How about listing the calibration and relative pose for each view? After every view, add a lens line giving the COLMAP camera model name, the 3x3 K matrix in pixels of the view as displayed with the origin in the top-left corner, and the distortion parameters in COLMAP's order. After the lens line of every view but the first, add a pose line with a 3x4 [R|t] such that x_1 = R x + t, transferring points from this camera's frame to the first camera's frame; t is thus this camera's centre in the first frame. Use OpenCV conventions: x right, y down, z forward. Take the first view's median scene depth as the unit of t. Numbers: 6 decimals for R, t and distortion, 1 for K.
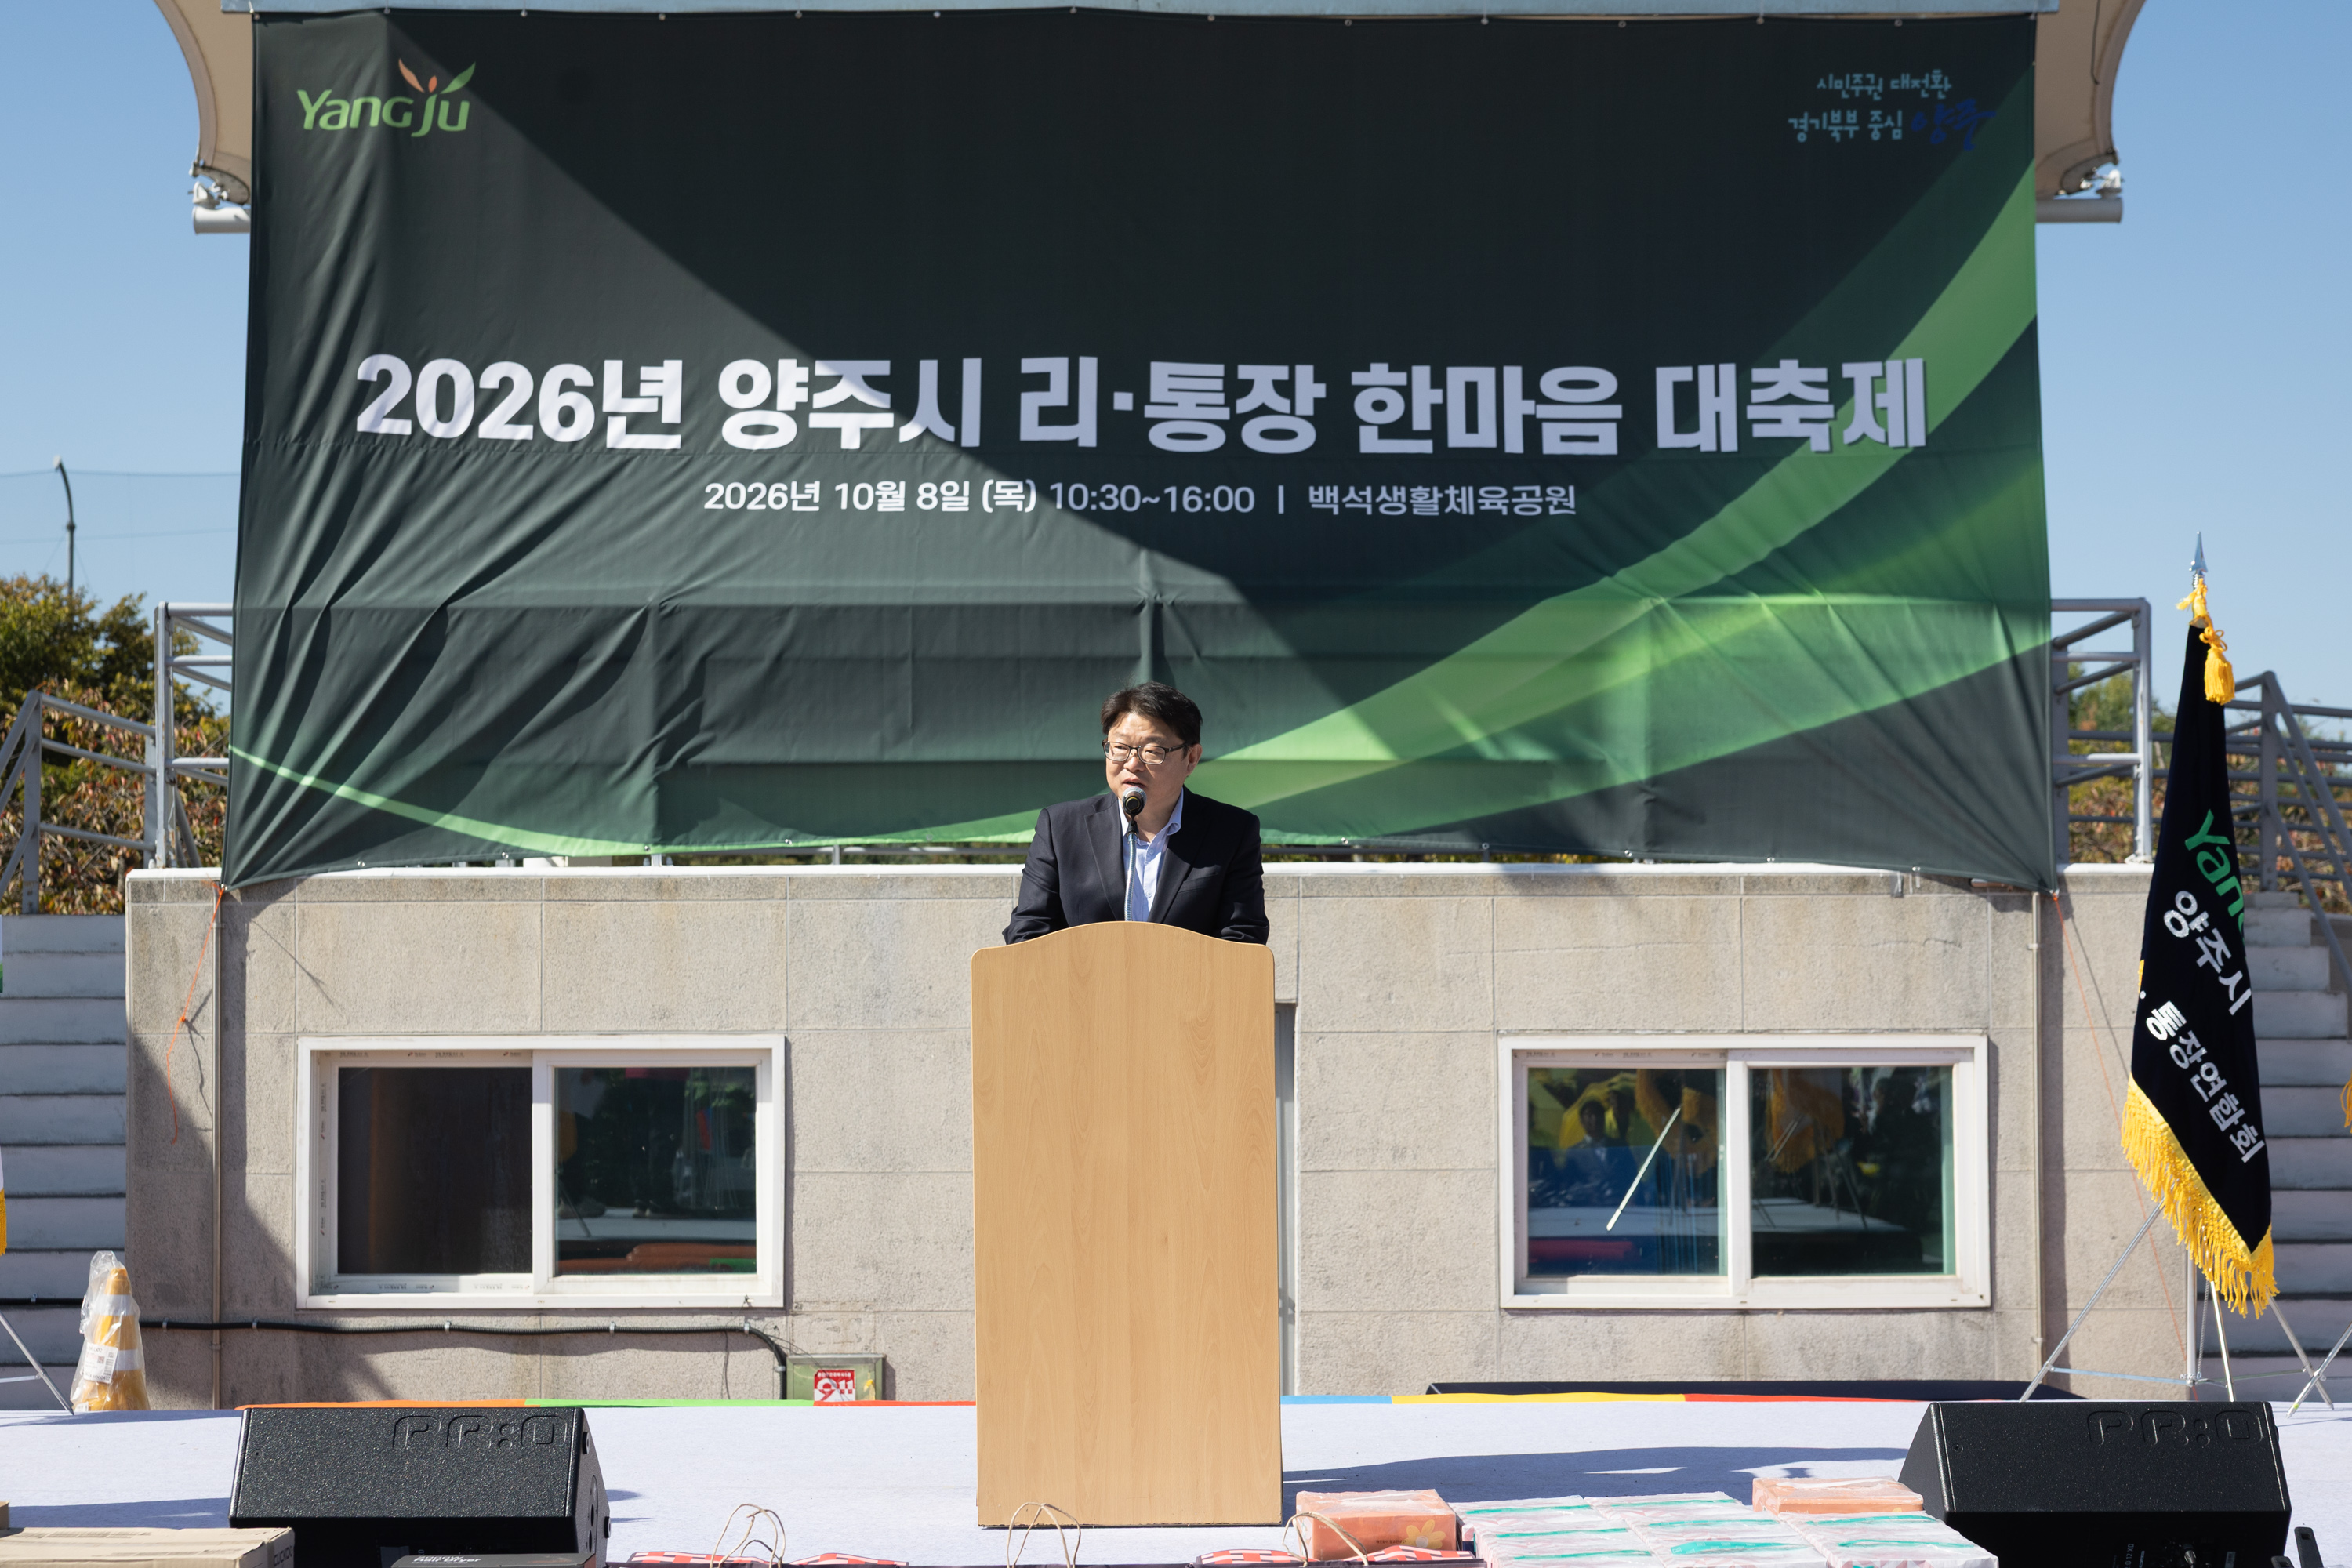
lens RADIAL K [[3650.2, 0, 1180.2], [0, 3650.2, 685.5], [0, 0, 1]] dist [-0.153970, 0.032449]
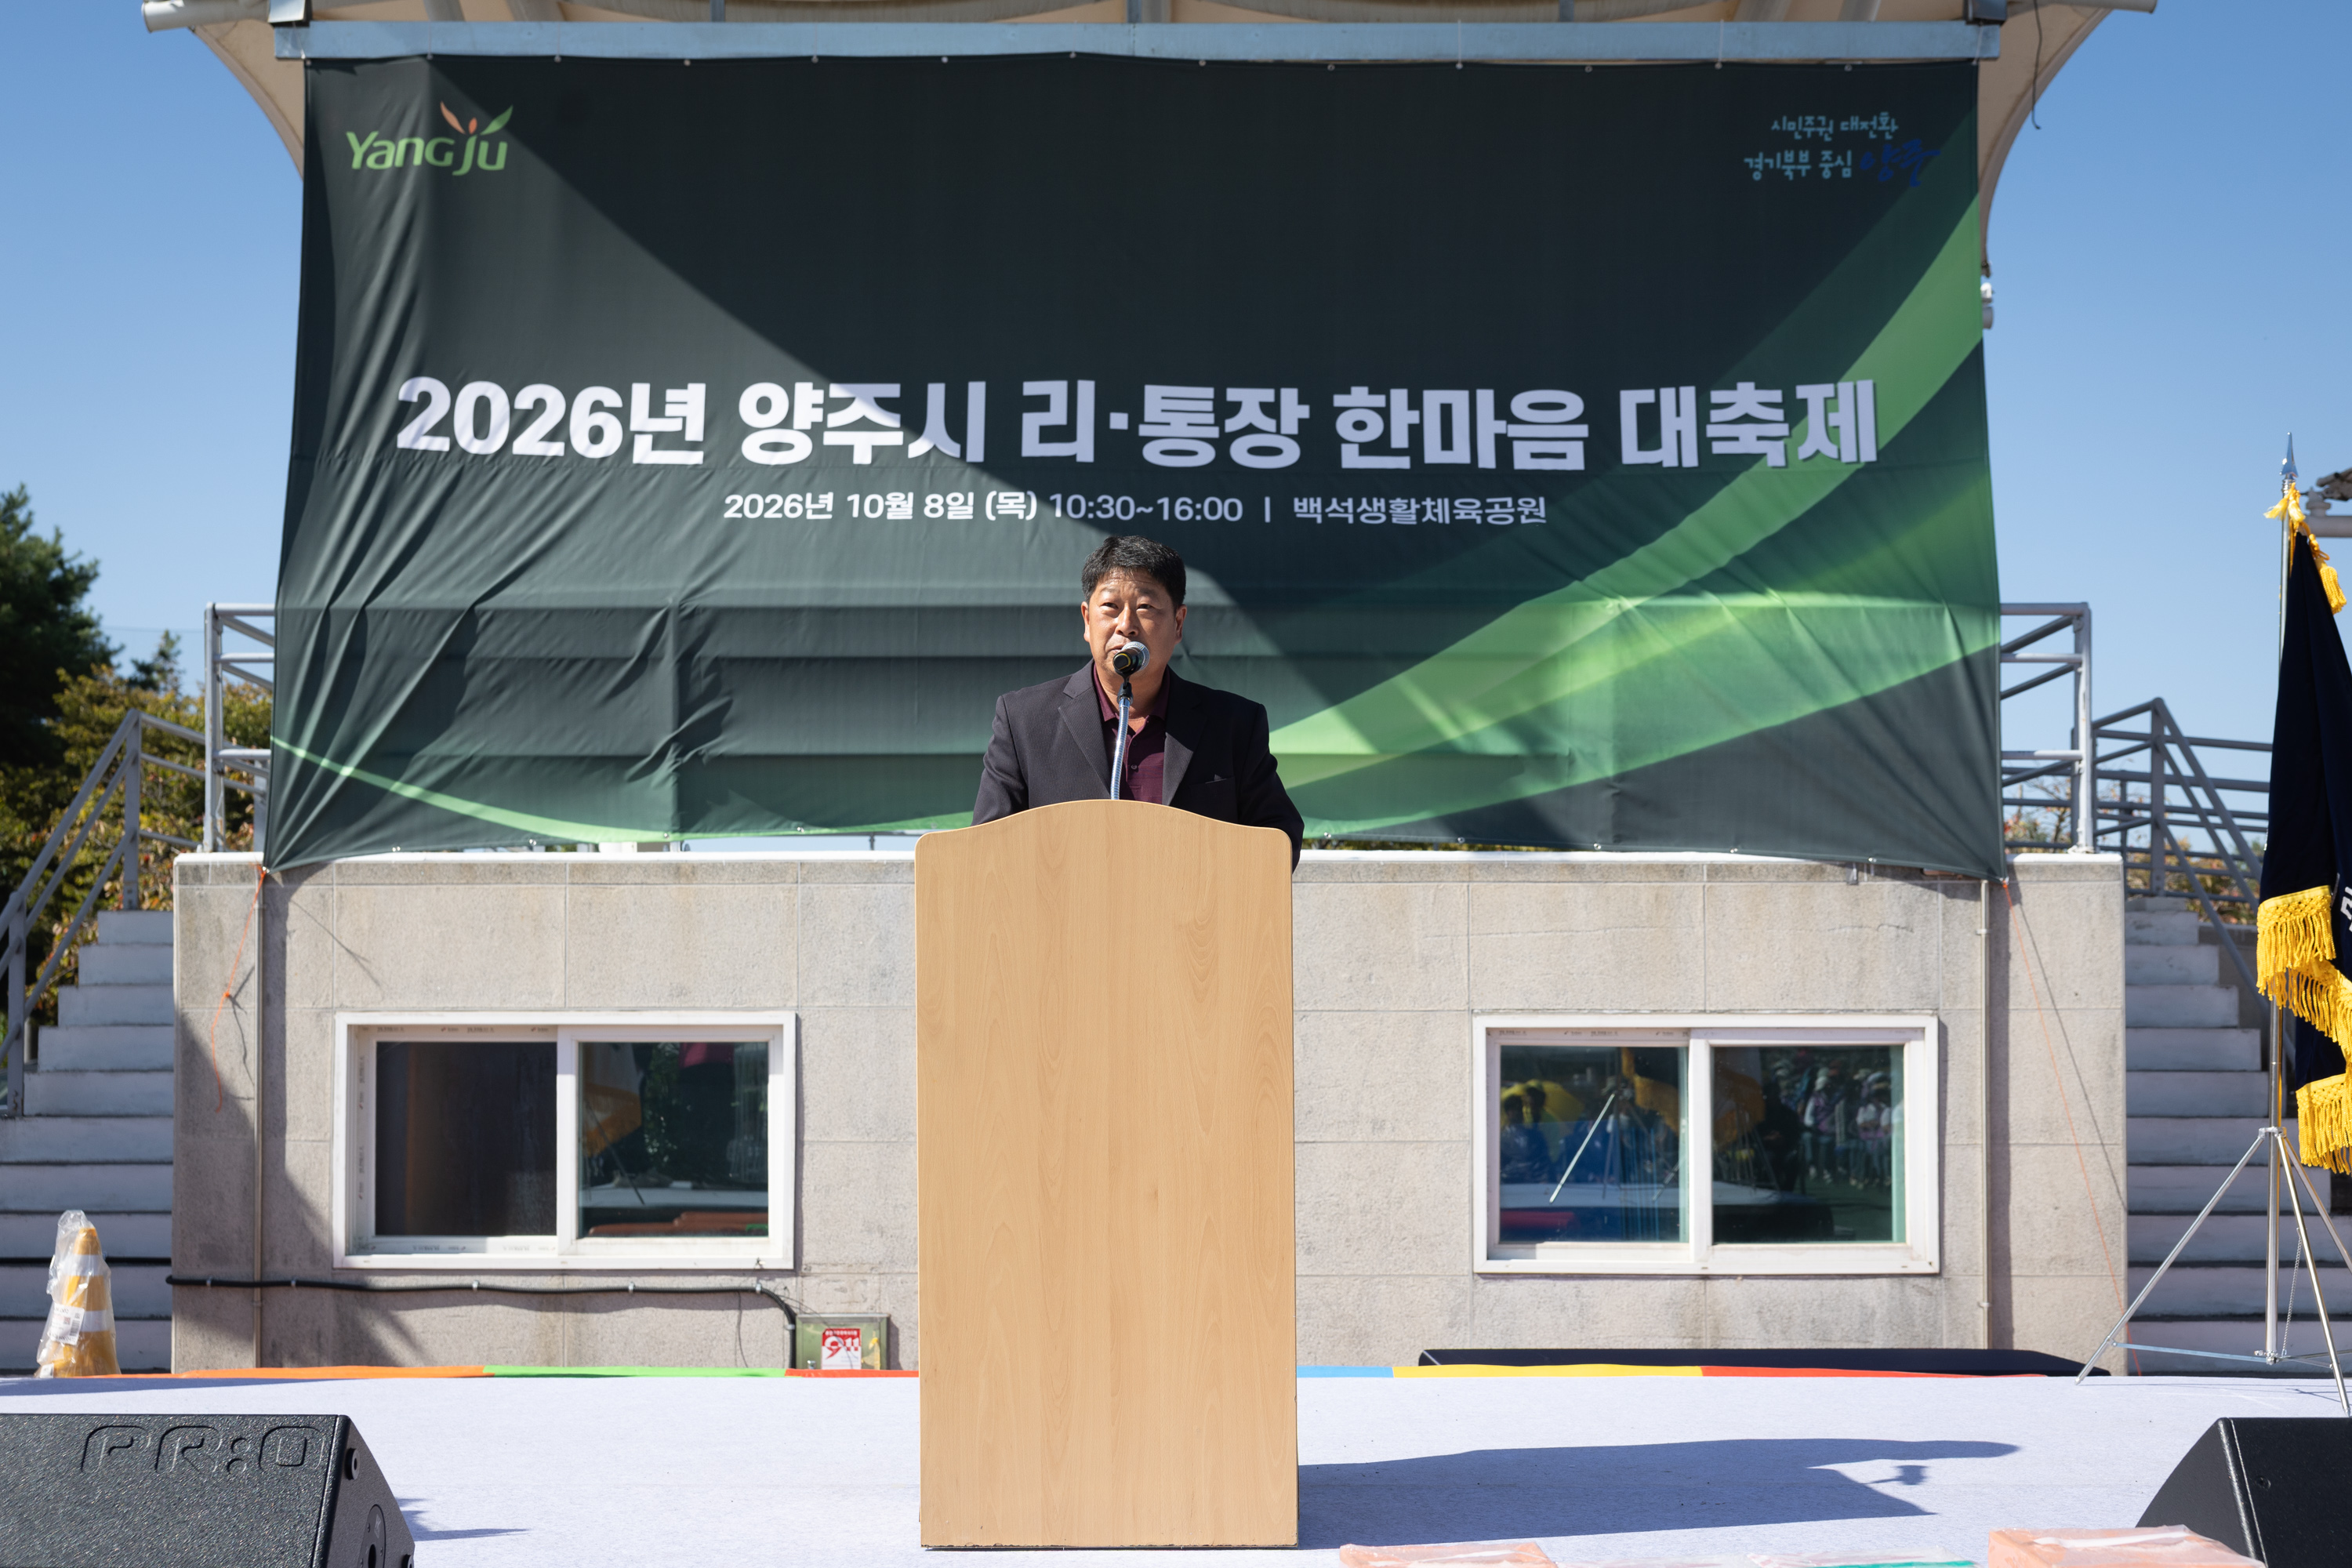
lens RADIAL K [[3060.1, 0, 1135.2], [0, 3060.1, 860.6], [0, 0, 1]] dist [-0.216153, 0.304293]
pose [[0.999929, 0.003213, -0.011496, -0.000219], [-0.002790, 0.999327, 0.036576, 0.018302], [0.011606, -0.036542, 0.999265, 0.111078]]
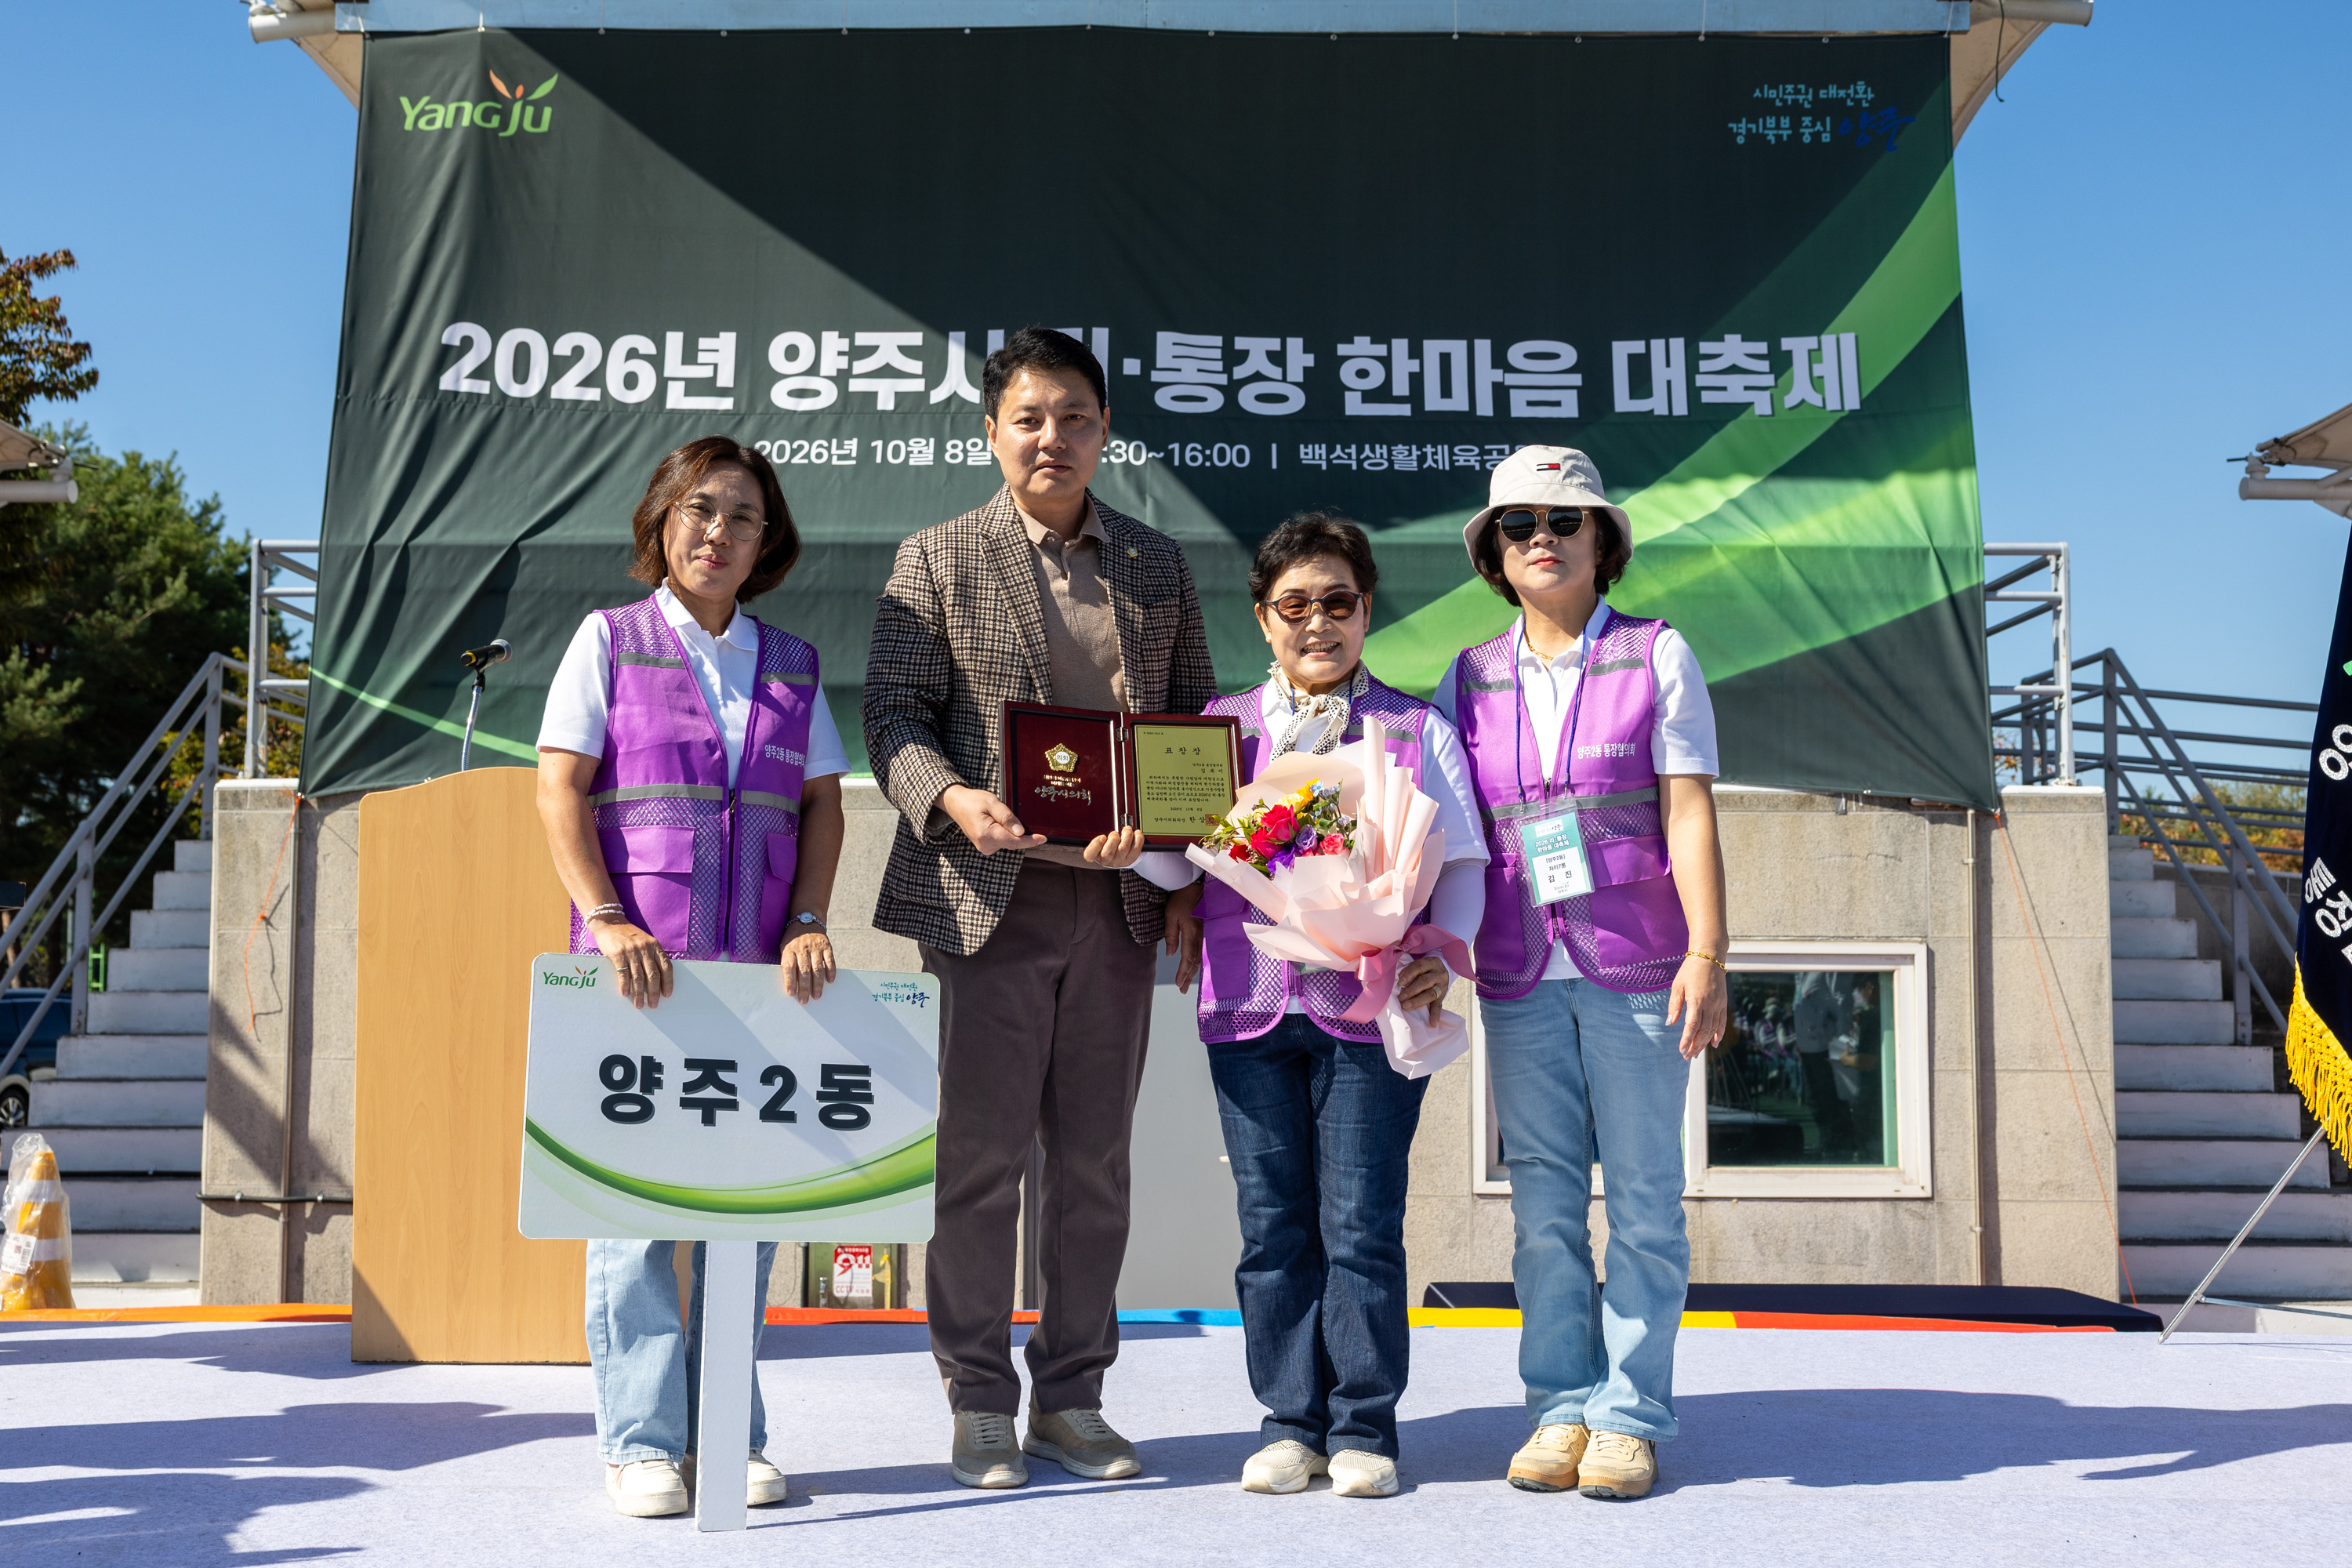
lens RADIAL K [[2732.7, 0, 1138.7], [0, 2732.7, 682.4], [0, 0, 1]] dist [-0.217442, 0.500317]
pose [[0.999805, 0.005929, -0.018828, 0.002683], [-0.006115, 0.999933, -0.009837, 0.025608], [0.018769, 0.009951, 0.999774, 0.175308]]
